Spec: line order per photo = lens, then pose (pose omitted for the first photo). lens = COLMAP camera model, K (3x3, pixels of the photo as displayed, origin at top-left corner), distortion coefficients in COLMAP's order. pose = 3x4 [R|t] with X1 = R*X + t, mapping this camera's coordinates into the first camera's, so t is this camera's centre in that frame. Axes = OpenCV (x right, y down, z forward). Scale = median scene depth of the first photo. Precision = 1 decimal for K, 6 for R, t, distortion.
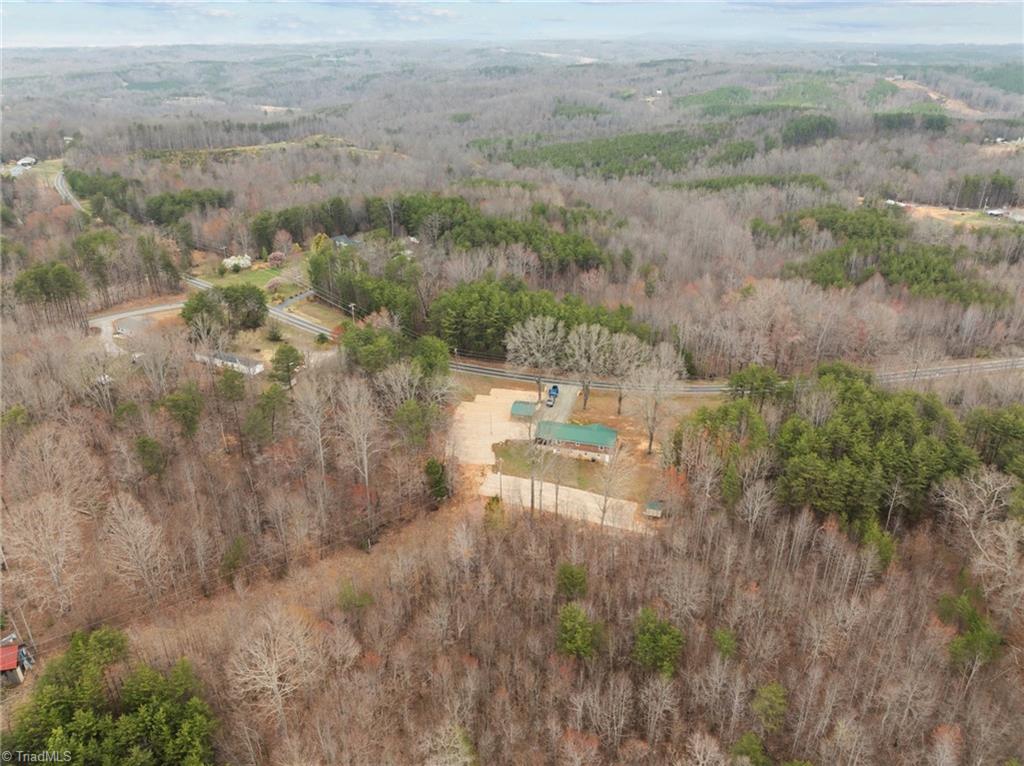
lens RADIAL K [[715.7, 0, 513.0], [0, 715.7, 379.1], [0, 0, 1]] dist [-0.042766, 0.010032]
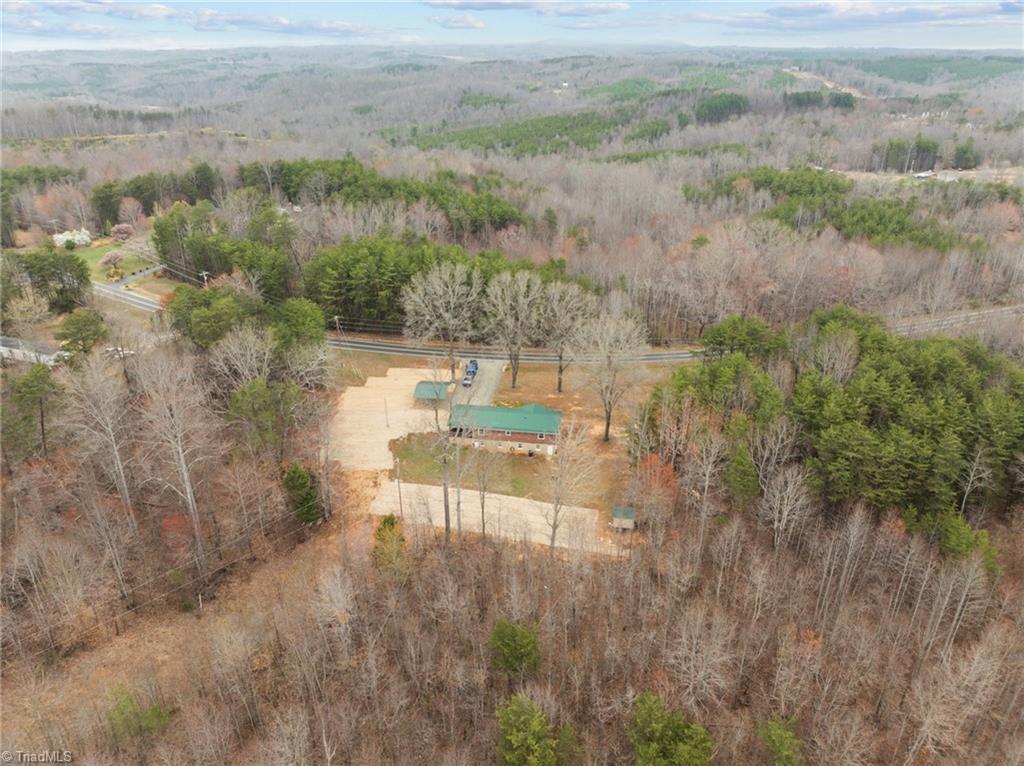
lens RADIAL K [[715.7, 0, 513.0], [0, 715.7, 379.1], [0, 0, 1]] dist [-0.042766, 0.010032]
pose [[0.992424, -0.051493, 0.111547, 0.010088], [0.051866, 0.998654, -0.000444, 0.021026], [-0.111374, 0.006227, 0.993759, 0.159178]]
